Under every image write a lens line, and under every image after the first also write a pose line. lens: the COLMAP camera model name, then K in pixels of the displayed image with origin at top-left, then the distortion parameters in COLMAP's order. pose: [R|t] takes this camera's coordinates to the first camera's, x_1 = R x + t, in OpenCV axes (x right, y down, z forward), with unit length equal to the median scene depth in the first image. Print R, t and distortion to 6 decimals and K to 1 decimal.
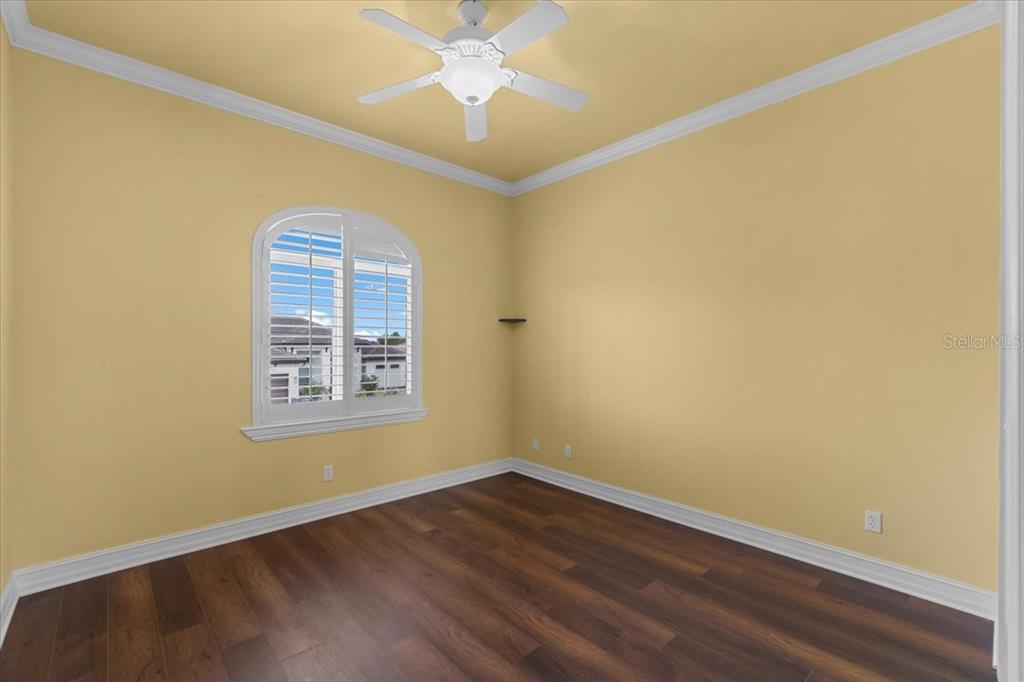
lens RADIAL K [[446.2, 0, 512.0], [0, 446.2, 341.0], [0, 0, 1]] dist [-0.003947, -0.000269]
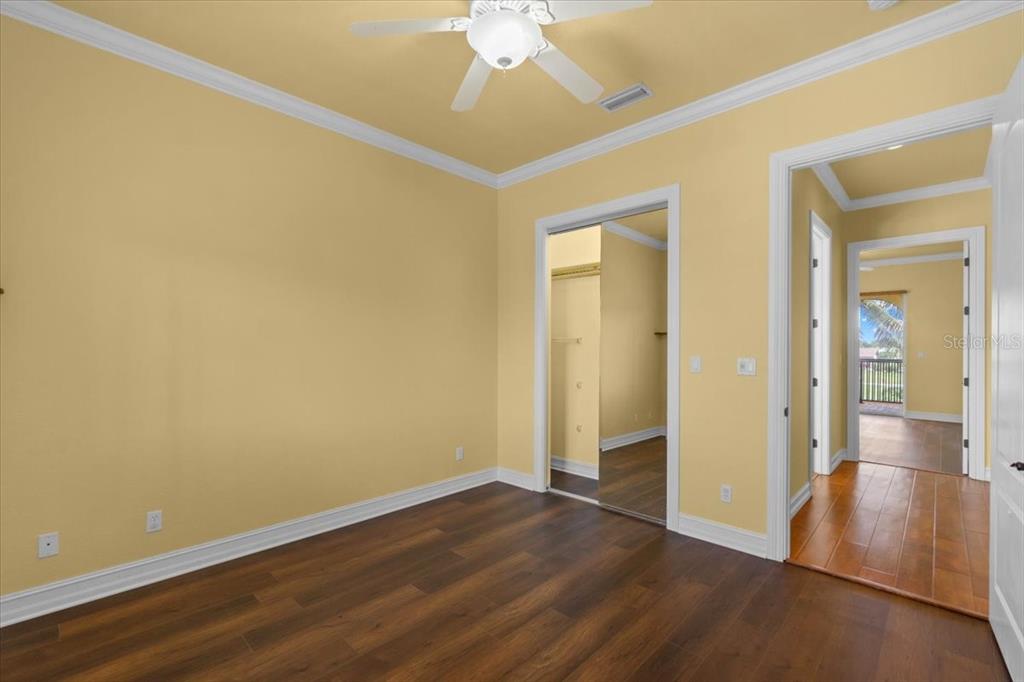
lens RADIAL K [[446.2, 0, 512.0], [0, 446.2, 341.0], [0, 0, 1]] dist [-0.003947, -0.000269]
pose [[-0.065074, 0.008544, 0.997844, -0.801399], [-0.015337, 0.999837, -0.009561, 0.001100], [-0.997763, -0.015926, -0.064933, 0.869242]]
